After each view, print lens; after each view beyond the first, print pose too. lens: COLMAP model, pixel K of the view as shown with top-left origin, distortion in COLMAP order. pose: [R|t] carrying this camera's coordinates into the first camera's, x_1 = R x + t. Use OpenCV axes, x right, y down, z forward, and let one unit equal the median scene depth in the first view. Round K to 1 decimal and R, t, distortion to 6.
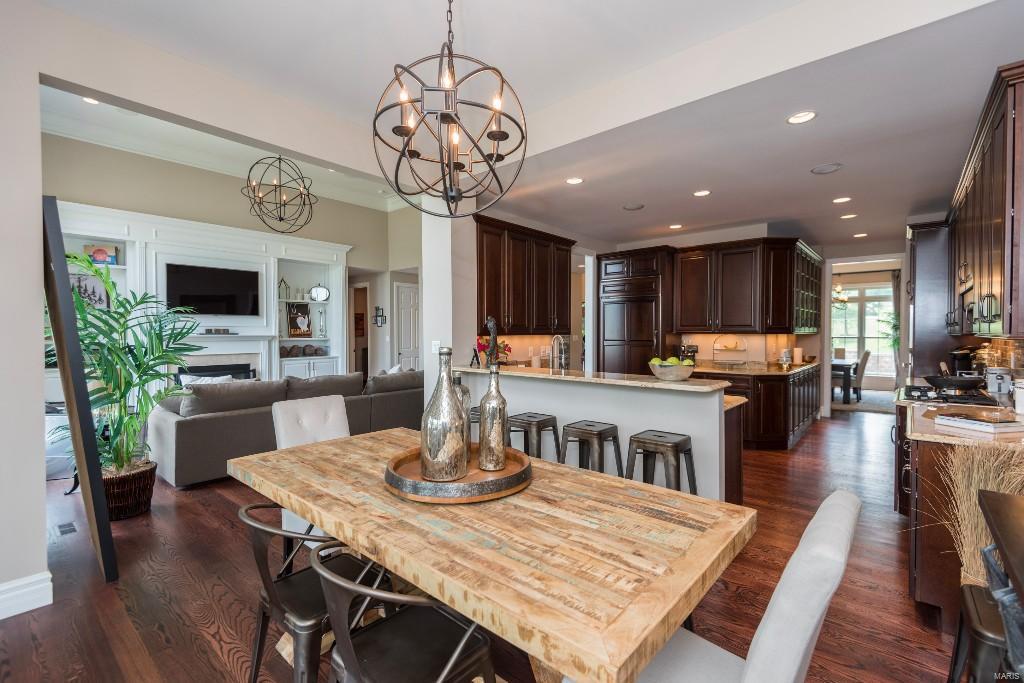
lens RADIAL K [[450.5, 0, 522.0], [0, 450.5, 339.5], [0, 0, 1]] dist [0.001624, -0.000013]
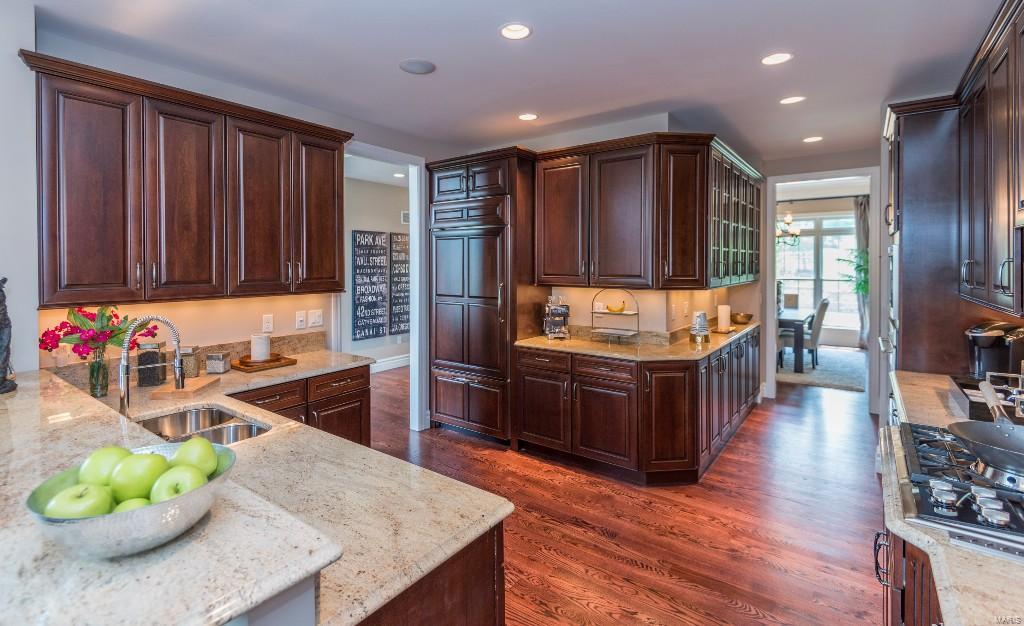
lens RADIAL K [[463.2, 0, 512.5], [0, 463.2, 265.0], [0, 0, 1]] dist [0.010622, -0.000353]
pose [[0.998234, 0.000435, 0.059399, 0.236228], [0.000248, 0.999934, -0.011503, -0.031351], [-0.059400, 0.011498, 0.998168, 0.302275]]
